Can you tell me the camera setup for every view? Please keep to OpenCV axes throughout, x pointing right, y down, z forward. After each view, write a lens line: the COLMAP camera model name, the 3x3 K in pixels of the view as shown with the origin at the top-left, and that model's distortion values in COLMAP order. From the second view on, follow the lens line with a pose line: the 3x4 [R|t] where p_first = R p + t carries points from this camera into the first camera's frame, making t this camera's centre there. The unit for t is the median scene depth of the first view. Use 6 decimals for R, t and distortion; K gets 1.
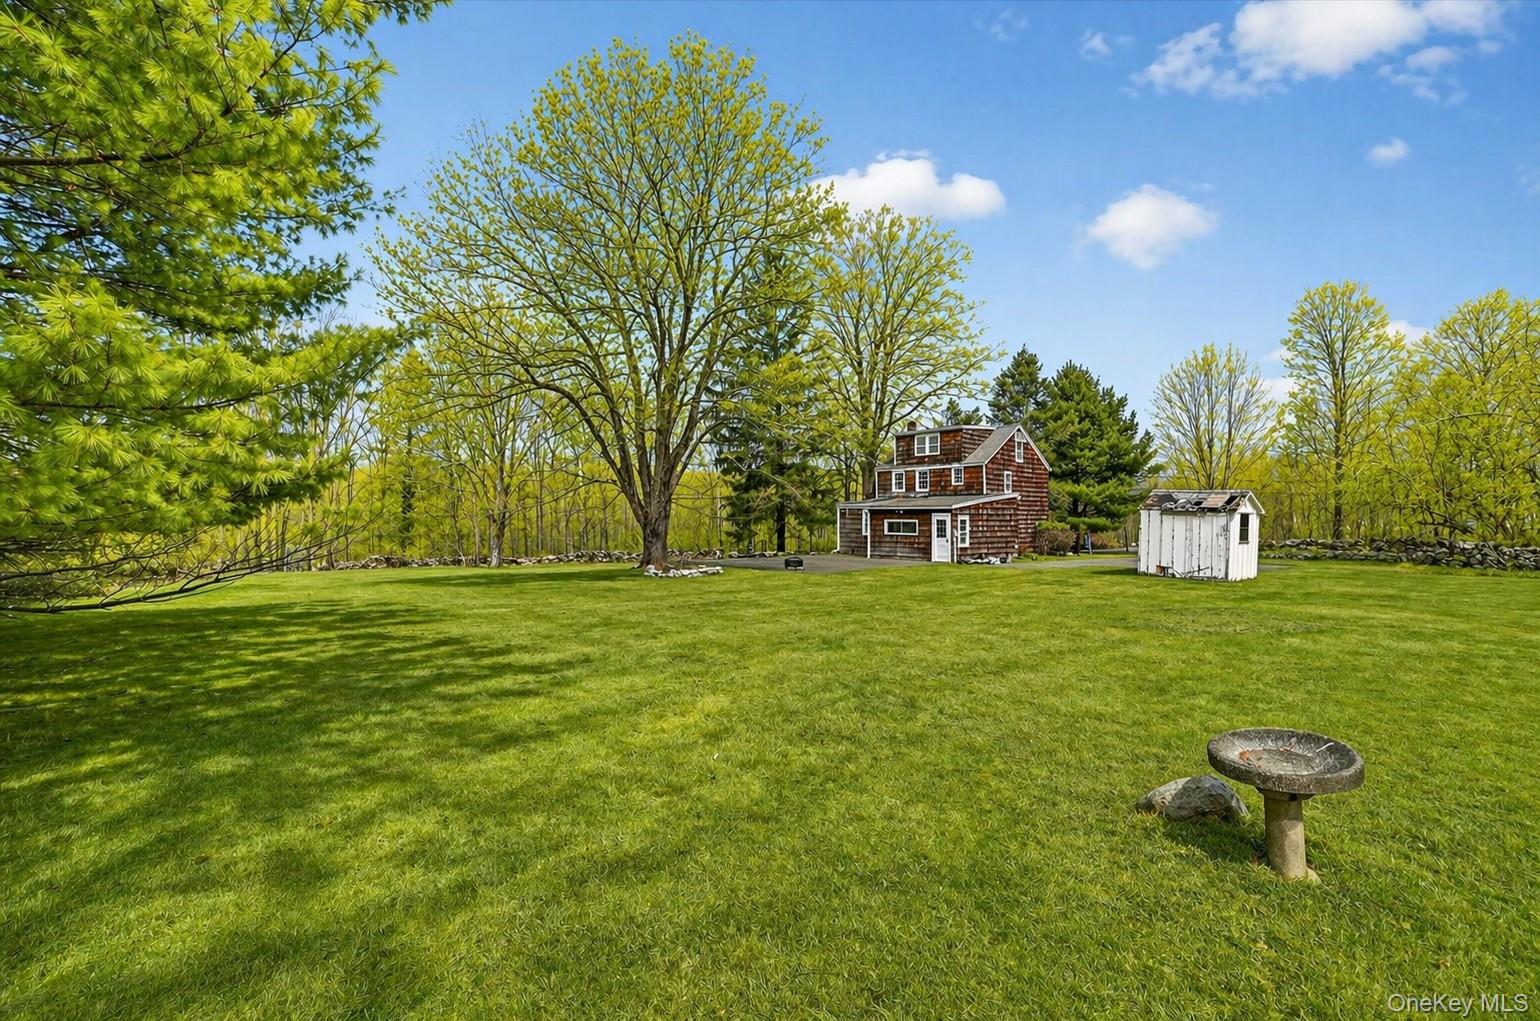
lens RADIAL K [[632.9, 0, 777.4], [0, 632.9, 510.2], [0, 0, 1]] dist [-0.028400, -0.000030]
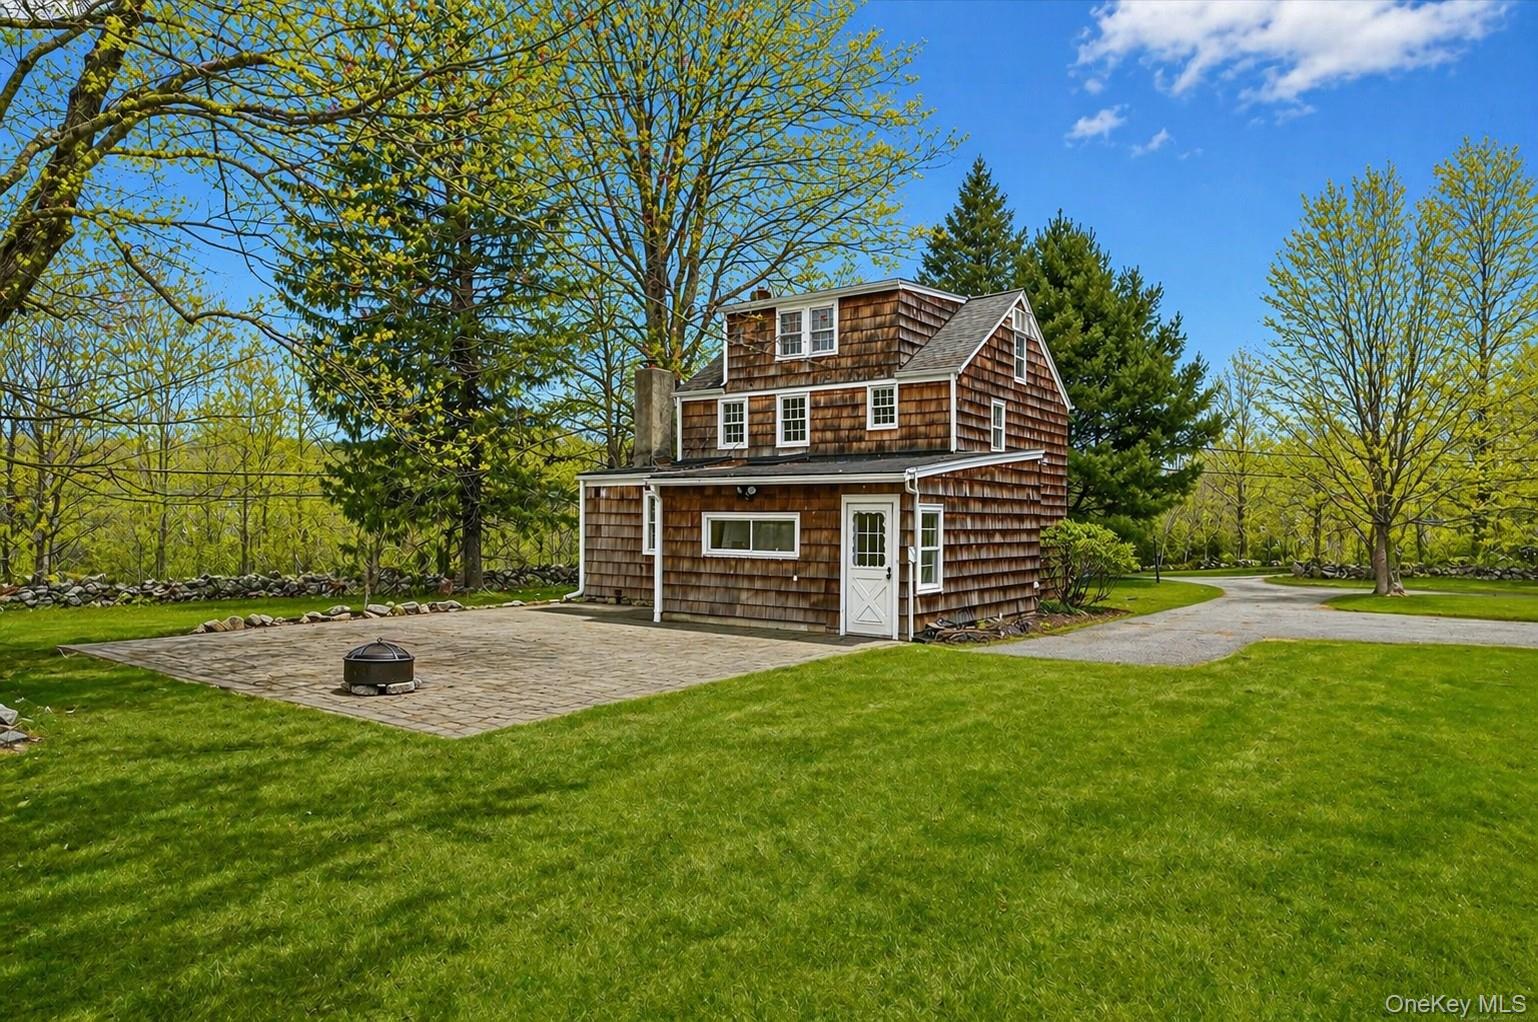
lens RADIAL K [[986.9, 0, 769.4], [0, 986.9, 517.7], [0, 0, 1]] dist [0.007200, 0.000219]
pose [[0.968050, 0.010649, 0.250533, 0.060925], [-0.012328, 0.999911, 0.005134, 0.013101], [-0.250456, -0.008059, 0.968094, 0.416197]]
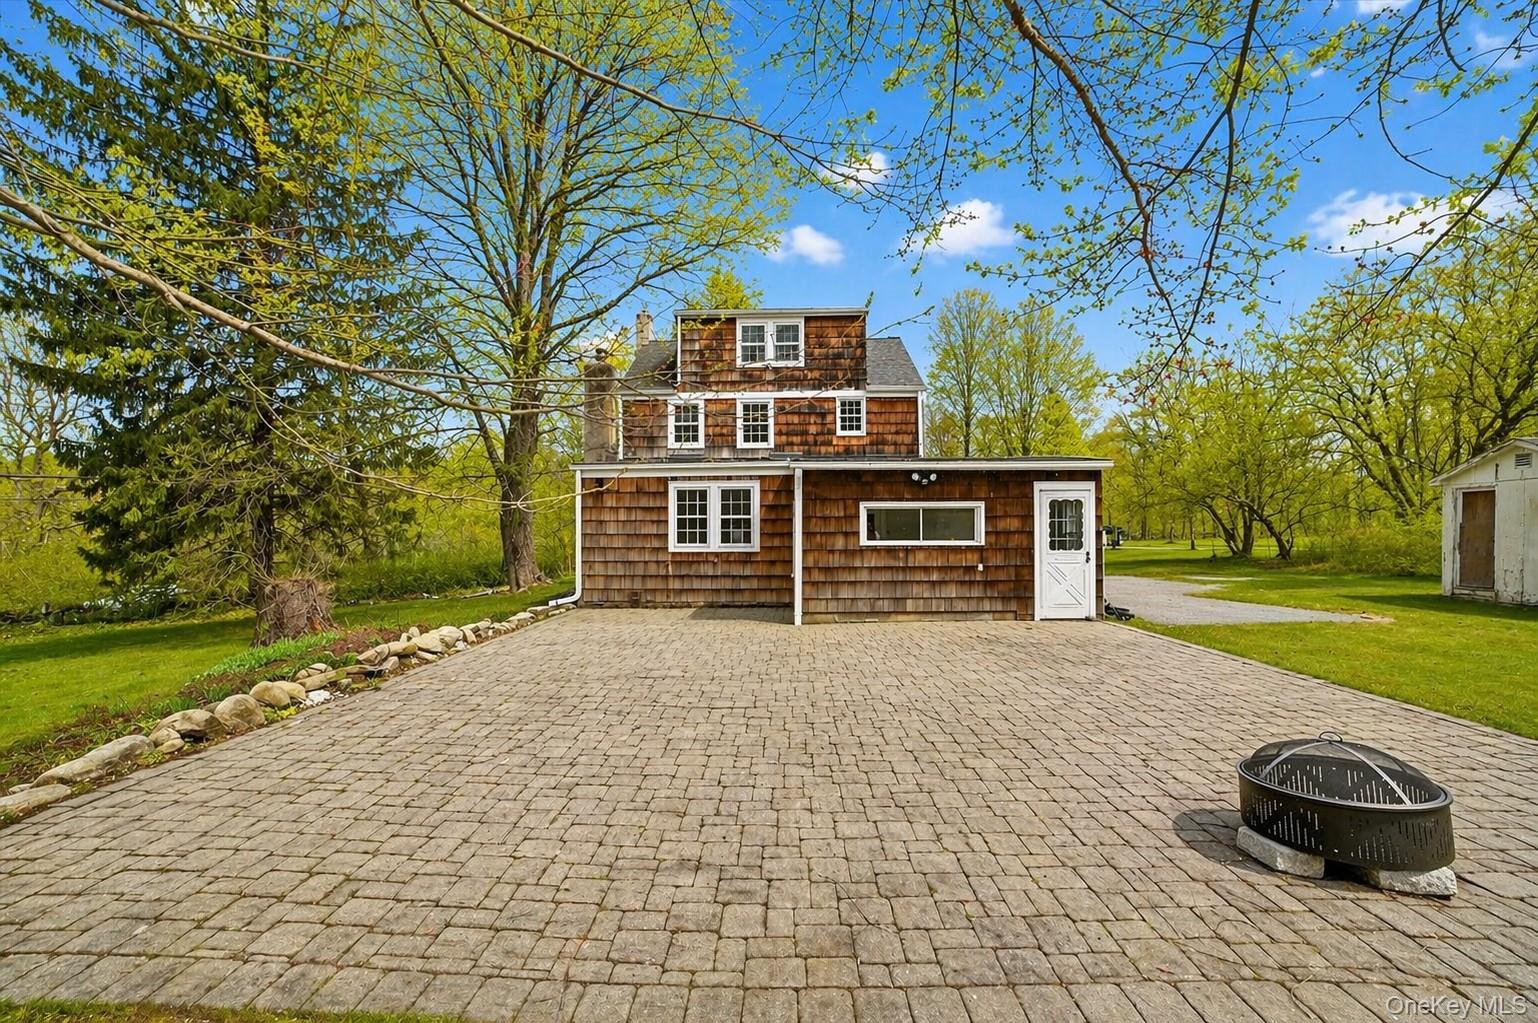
lens RADIAL K [[632.1, 0, 767.6], [0, 632.1, 508.3], [0, 0, 1]] dist [-0.028400, -0.000030]
pose [[0.662291, 0.022663, 0.748904, -0.097077], [-0.001566, 0.999582, -0.028864, 0.025564], [-0.749245, 0.017944, 0.662049, 0.752013]]
